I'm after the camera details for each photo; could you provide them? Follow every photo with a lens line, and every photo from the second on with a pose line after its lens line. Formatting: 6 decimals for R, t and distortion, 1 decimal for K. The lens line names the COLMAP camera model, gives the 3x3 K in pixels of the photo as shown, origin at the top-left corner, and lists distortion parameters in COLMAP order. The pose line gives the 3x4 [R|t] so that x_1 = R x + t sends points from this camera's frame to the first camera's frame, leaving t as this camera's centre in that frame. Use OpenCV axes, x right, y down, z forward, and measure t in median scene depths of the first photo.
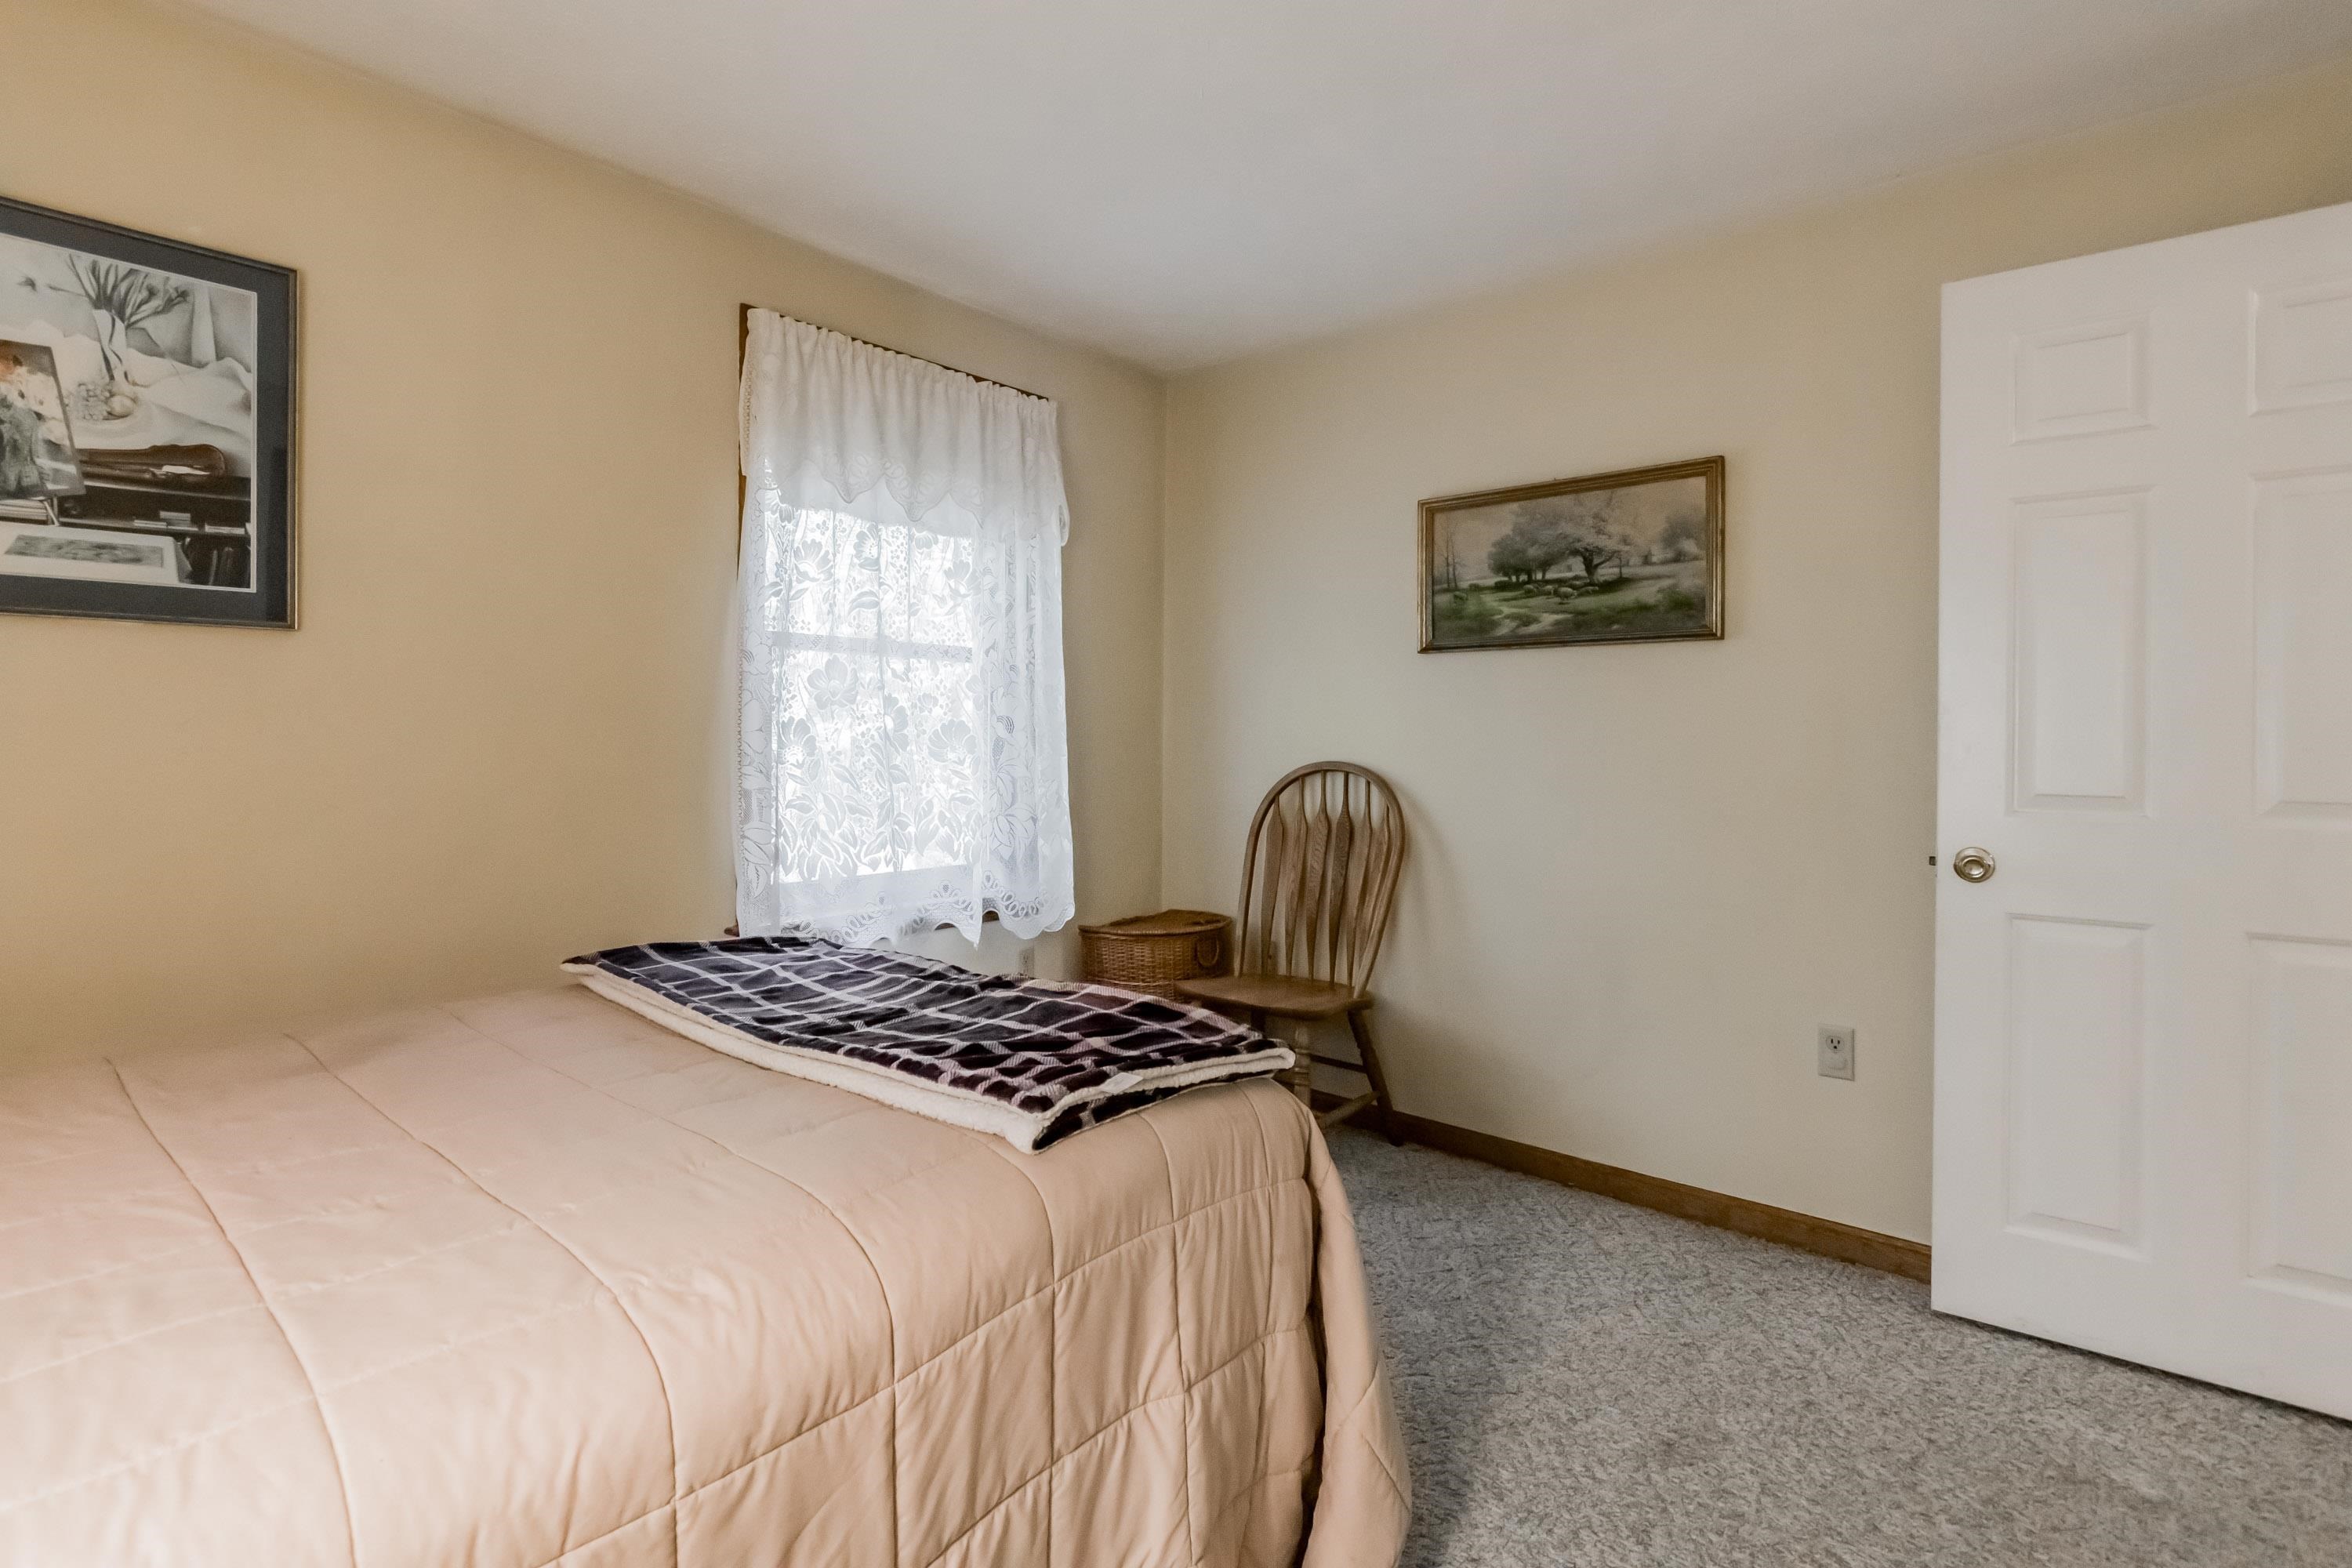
lens RADIAL K [[1106.3, 0, 1171.5], [0, 1106.3, 766.4], [0, 0, 1]] dist [-0.000247, -0.000733]
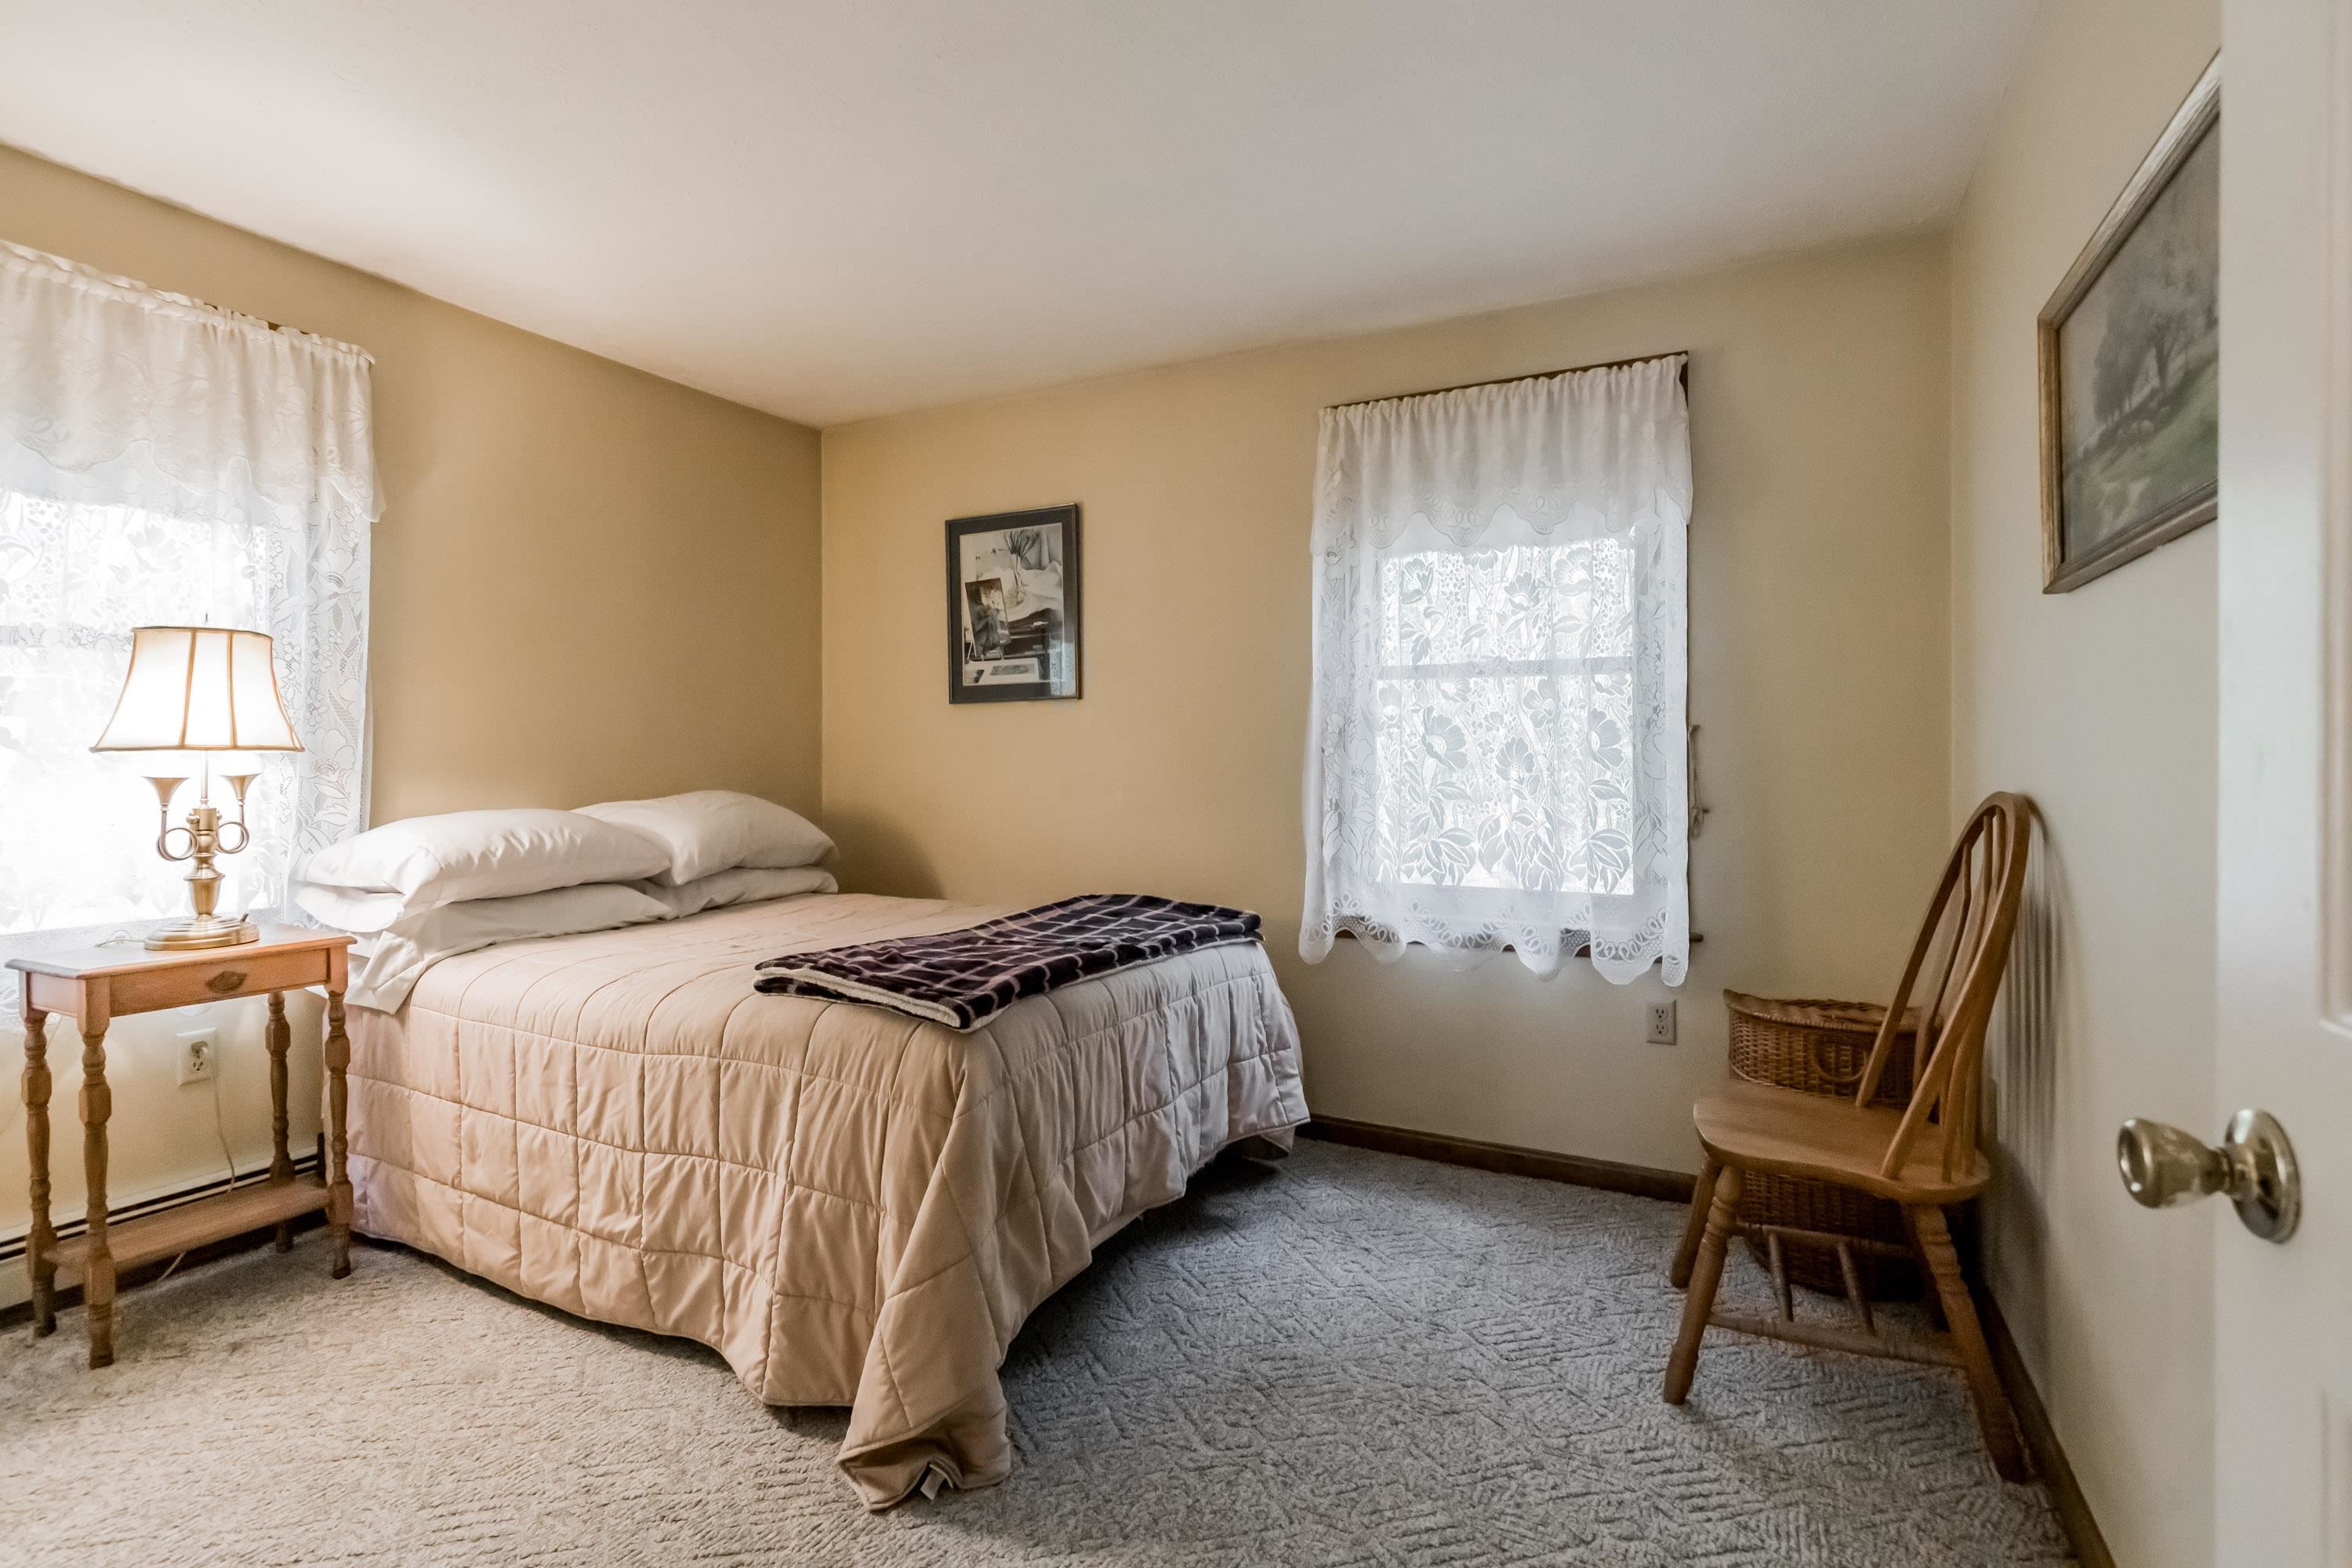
lens RADIAL K [[1106.3, 0, 1171.5], [0, 1106.3, 766.4], [0, 0, 1]] dist [-0.000247, -0.000733]
pose [[0.240574, 0.001114, -0.970630, 0.735180], [-0.022650, 0.999733, -0.004467, -0.005745], [0.970366, 0.023060, 0.240535, 0.515276]]
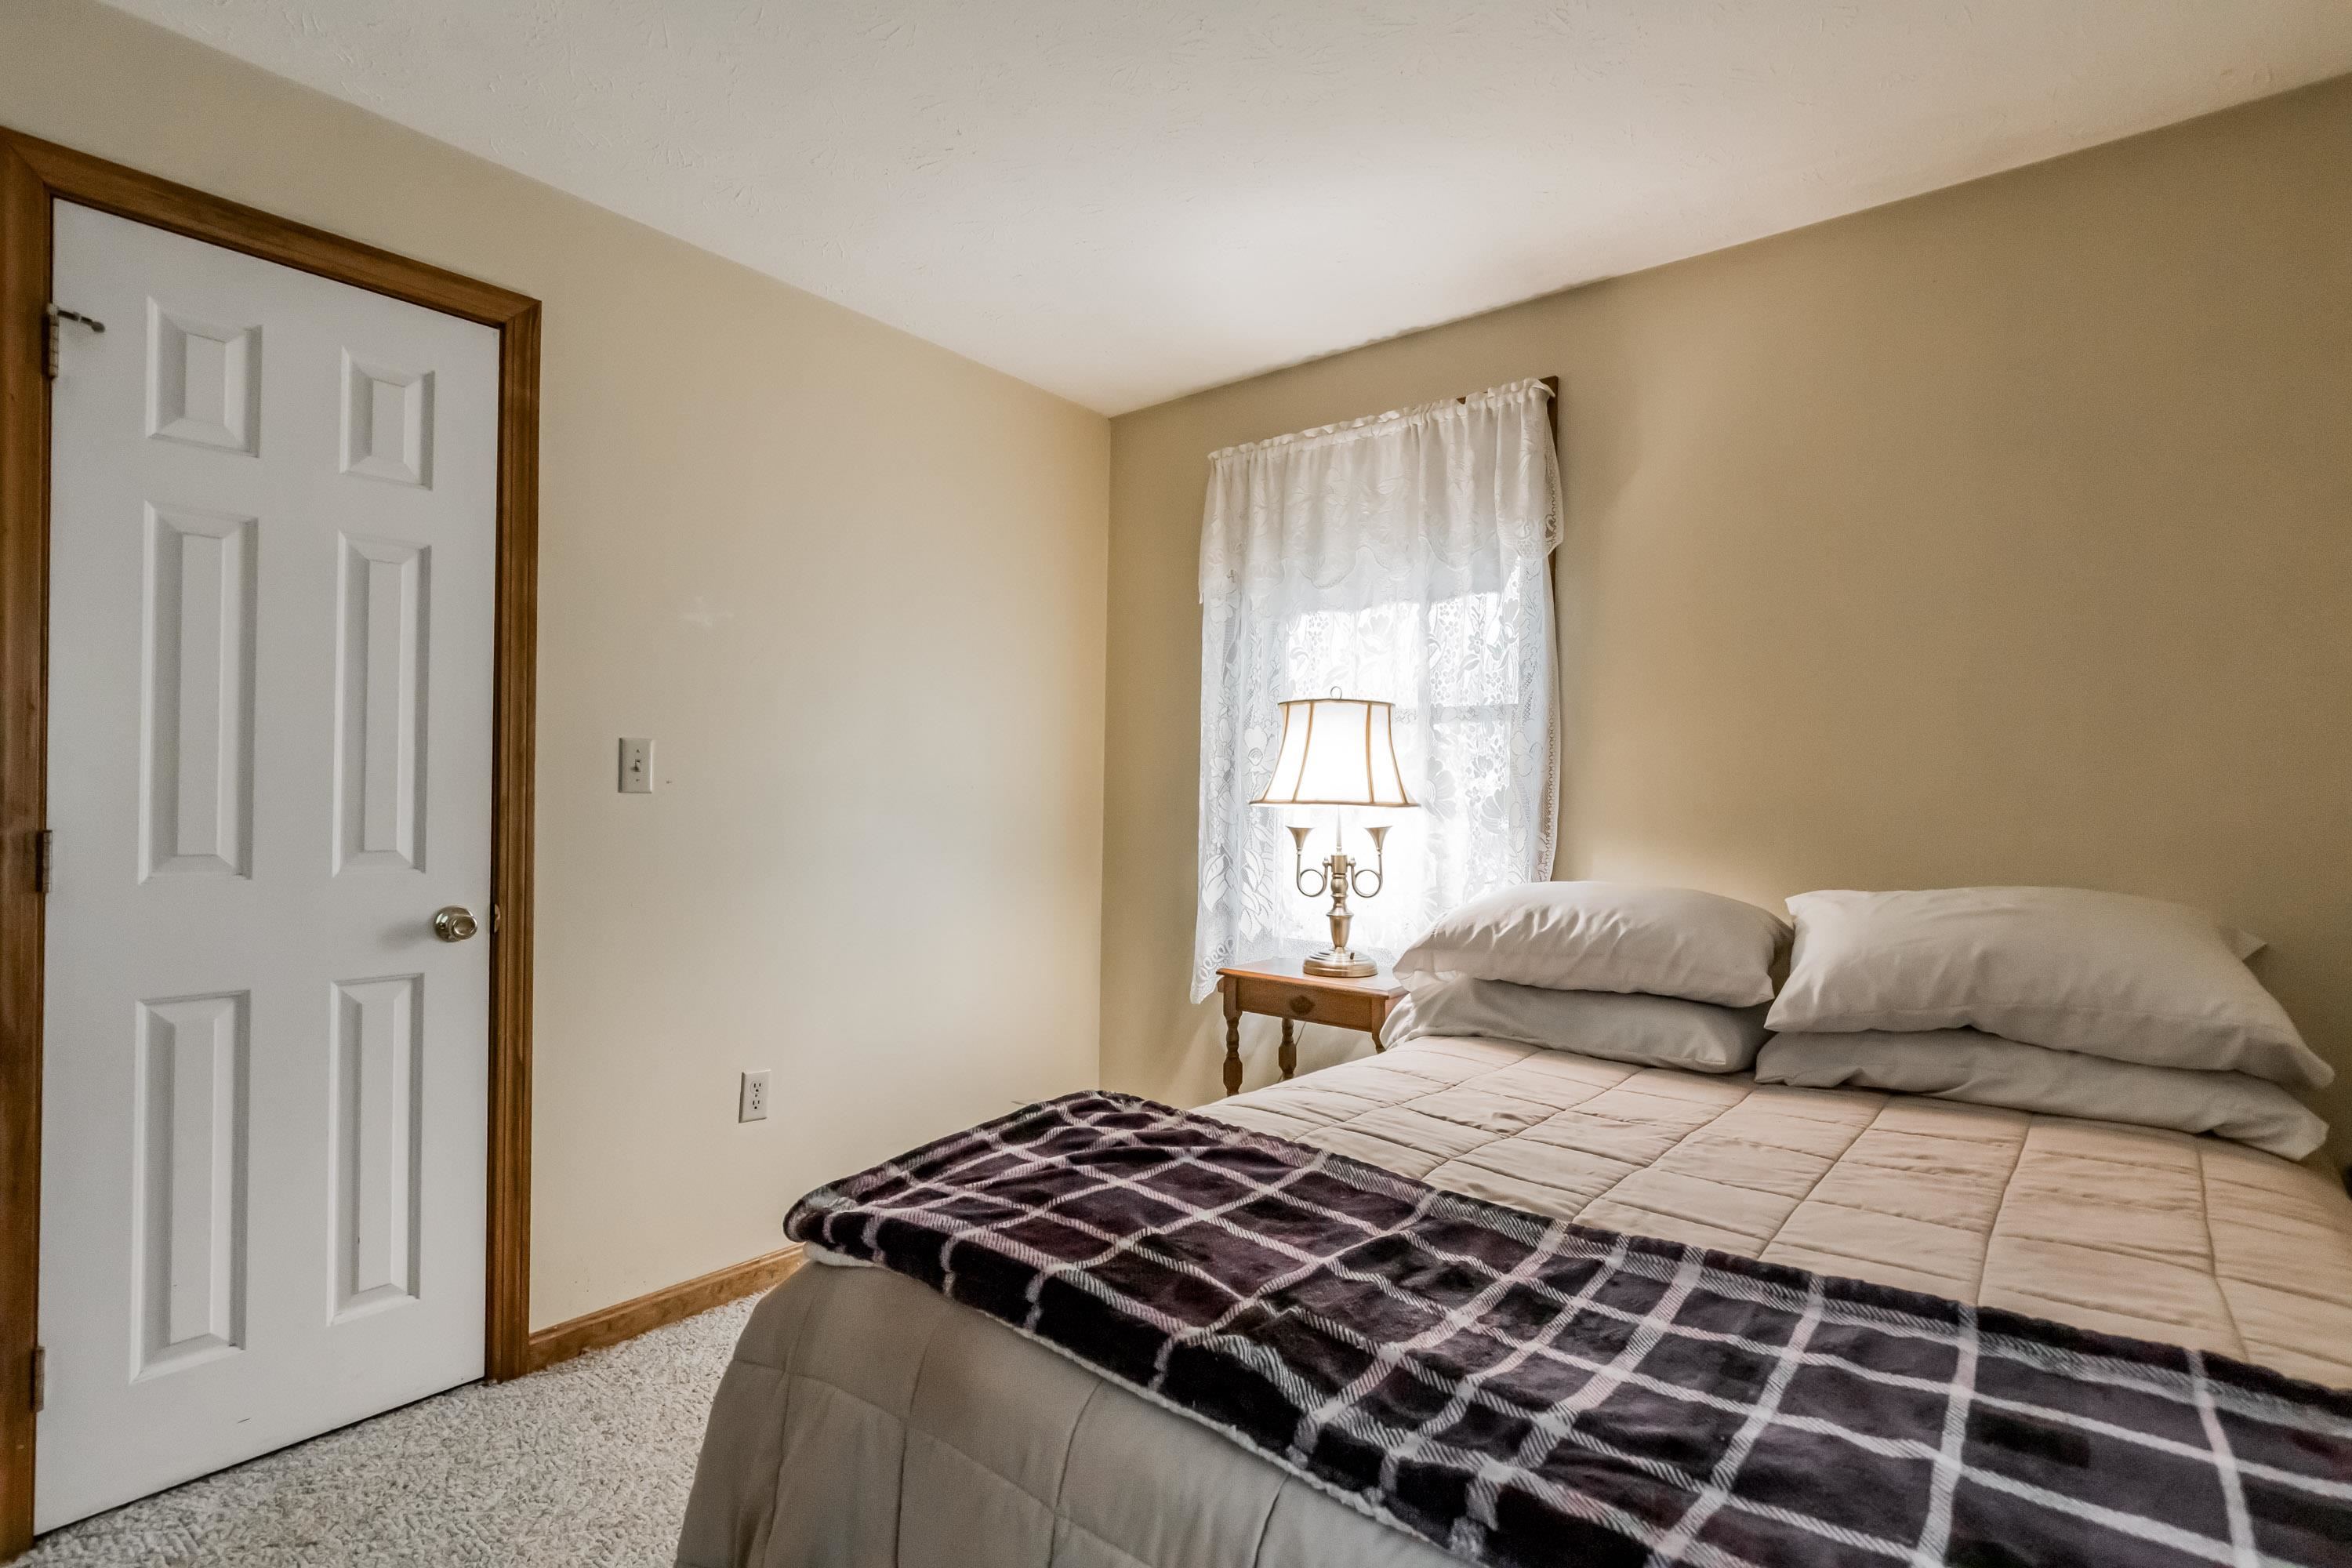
lens RADIAL K [[1104.6, 0, 1169.3], [0, 1104.6, 802.5], [0, 0, 1]] dist [-0.000248, 0.000005]
pose [[-0.998770, -0.022216, -0.044325, -0.064173], [-0.023303, 0.999436, 0.024160, -0.027026], [0.043763, 0.025163, -0.998725, 0.966184]]
